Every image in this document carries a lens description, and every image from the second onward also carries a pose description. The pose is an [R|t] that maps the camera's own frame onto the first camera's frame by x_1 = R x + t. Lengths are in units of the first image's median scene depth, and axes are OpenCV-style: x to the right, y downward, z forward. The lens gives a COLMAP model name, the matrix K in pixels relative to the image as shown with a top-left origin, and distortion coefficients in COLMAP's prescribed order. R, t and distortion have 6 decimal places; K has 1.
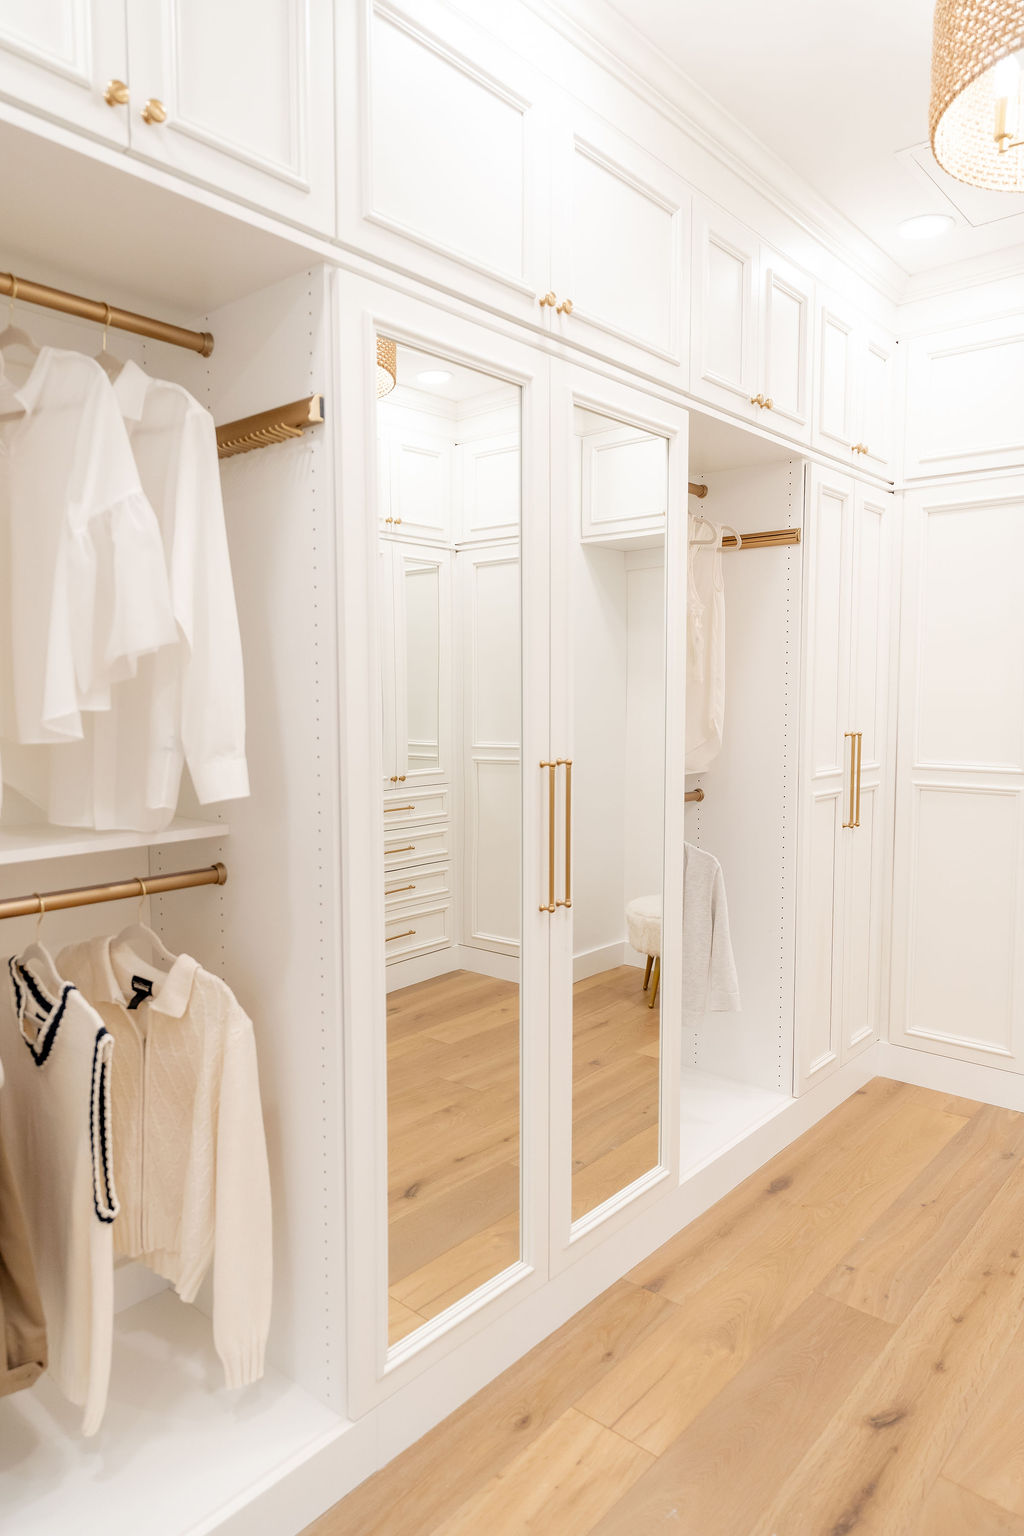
lens RADIAL K [[982.9, 0, 514.1], [0, 982.9, 764.7], [0, 0, 1]] dist [0.000163, 0.000849]
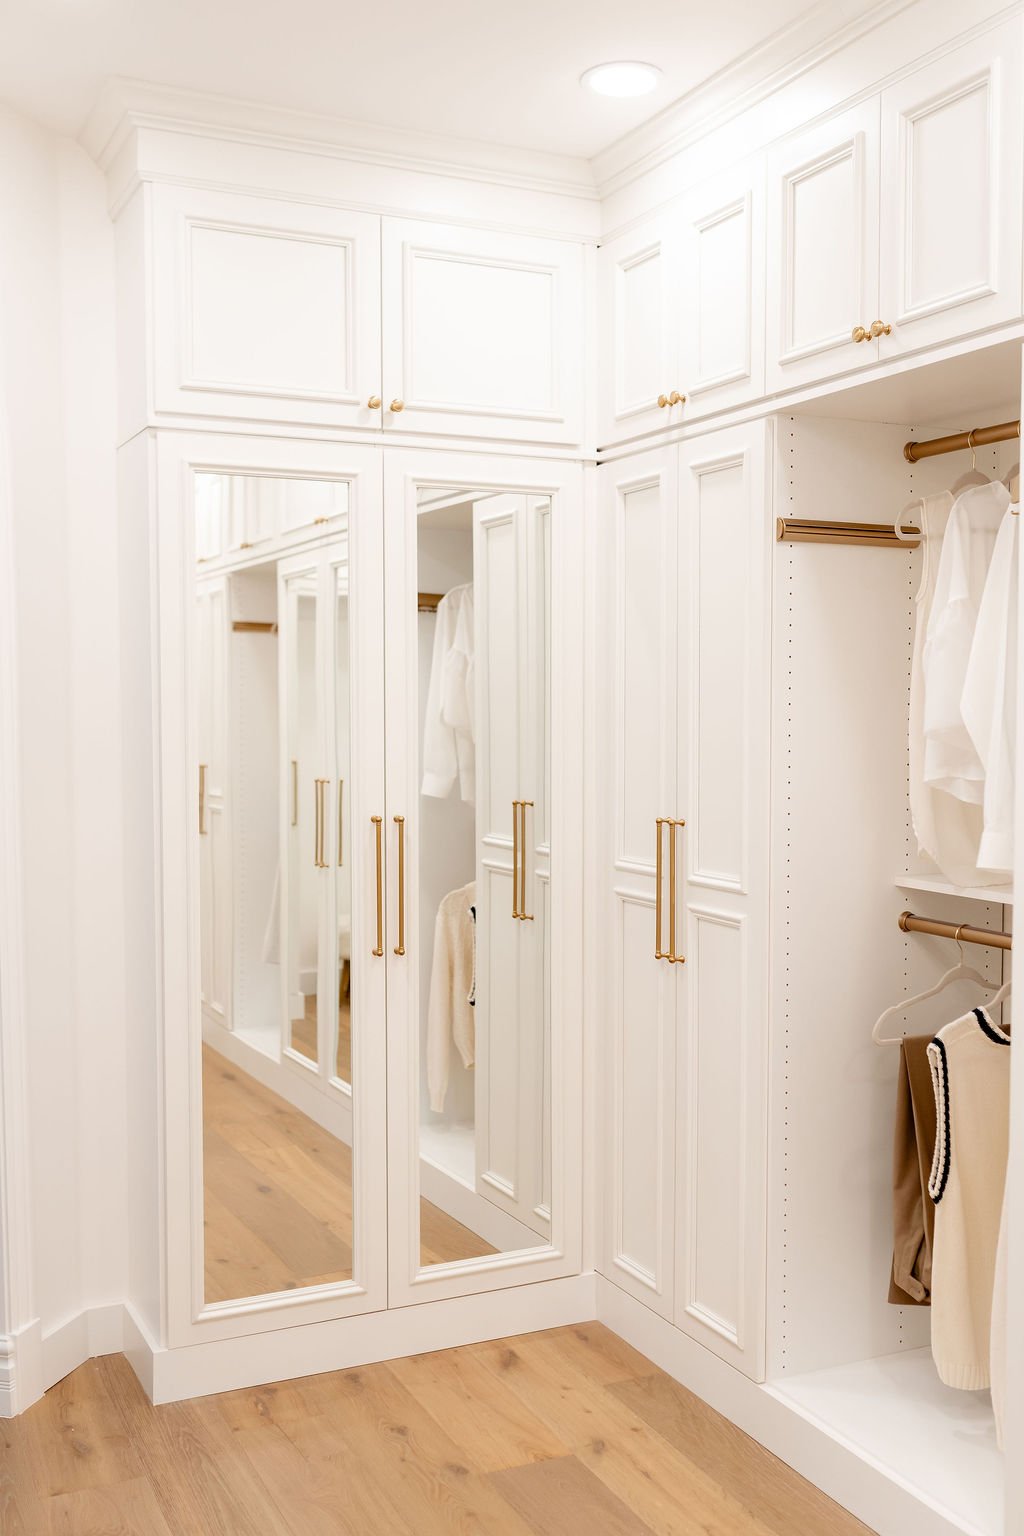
lens RADIAL K [[1522.6, 0, 510.0], [0, 1522.6, 787.5], [0, 0, 1]] dist [0.005573, 0.010601]
pose [[-0.405108, 0.049820, -0.912910, 1.056977], [-0.071356, 0.993746, 0.085896, -0.117312], [0.911480, 0.099939, -0.399020, 0.869179]]
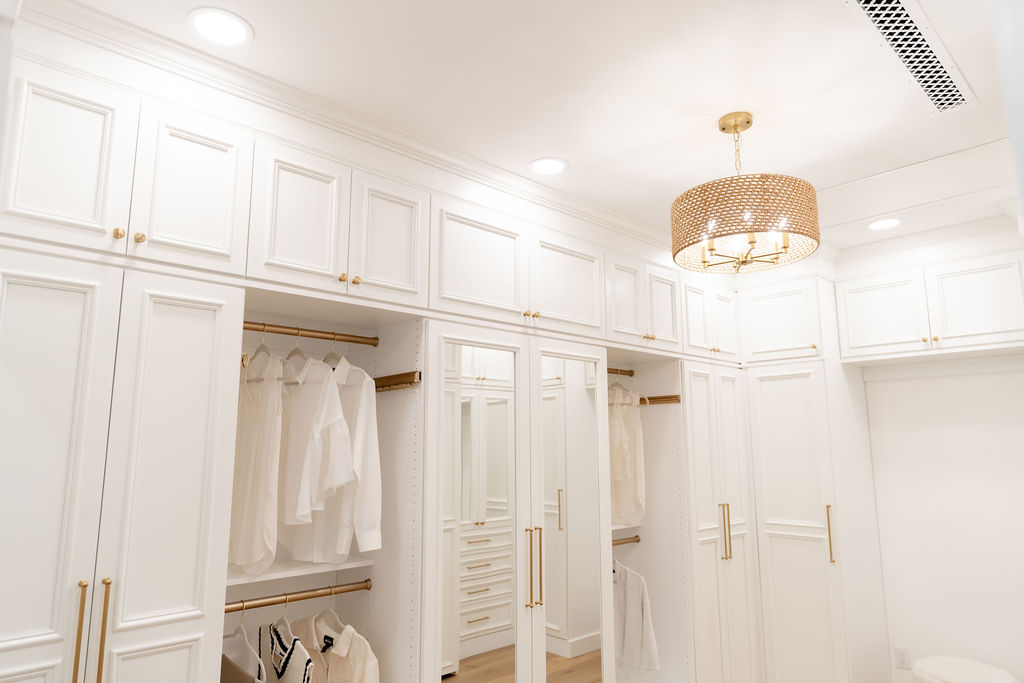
lens RADIAL K [[639.5, 0, 514.7], [0, 639.5, 345.1], [0, 0, 1]] dist [0.001305, 0.000512]
pose [[0.994439, -0.019903, -0.103413, 0.140479], [-0.004917, 0.972134, -0.234376, -0.057869], [0.105196, 0.233581, 0.966630, -0.350988]]
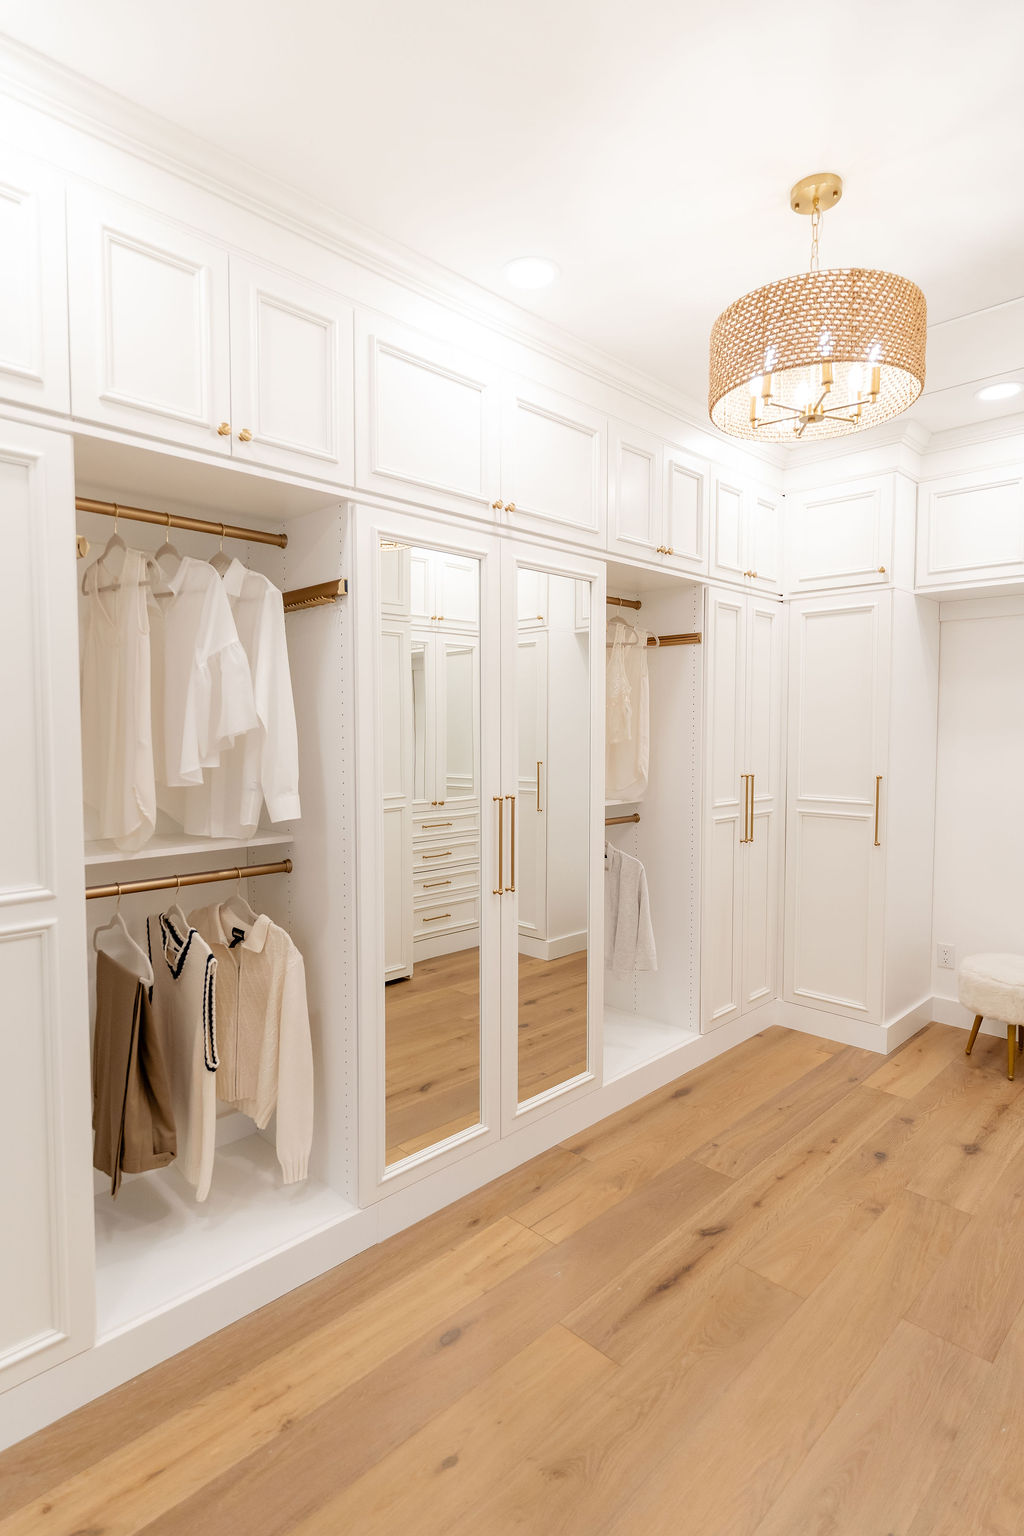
lens RADIAL K [[800.1, 0, 512.0], [0, 800.1, 768.0], [0, 0, 1]] dist [-0.000752, -0.000036]
pose [[0.997476, 0.005386, -0.070800, 0.136893], [-0.007216, 0.999646, -0.025614, -0.015632], [0.070637, 0.026060, 0.997162, -0.244281]]
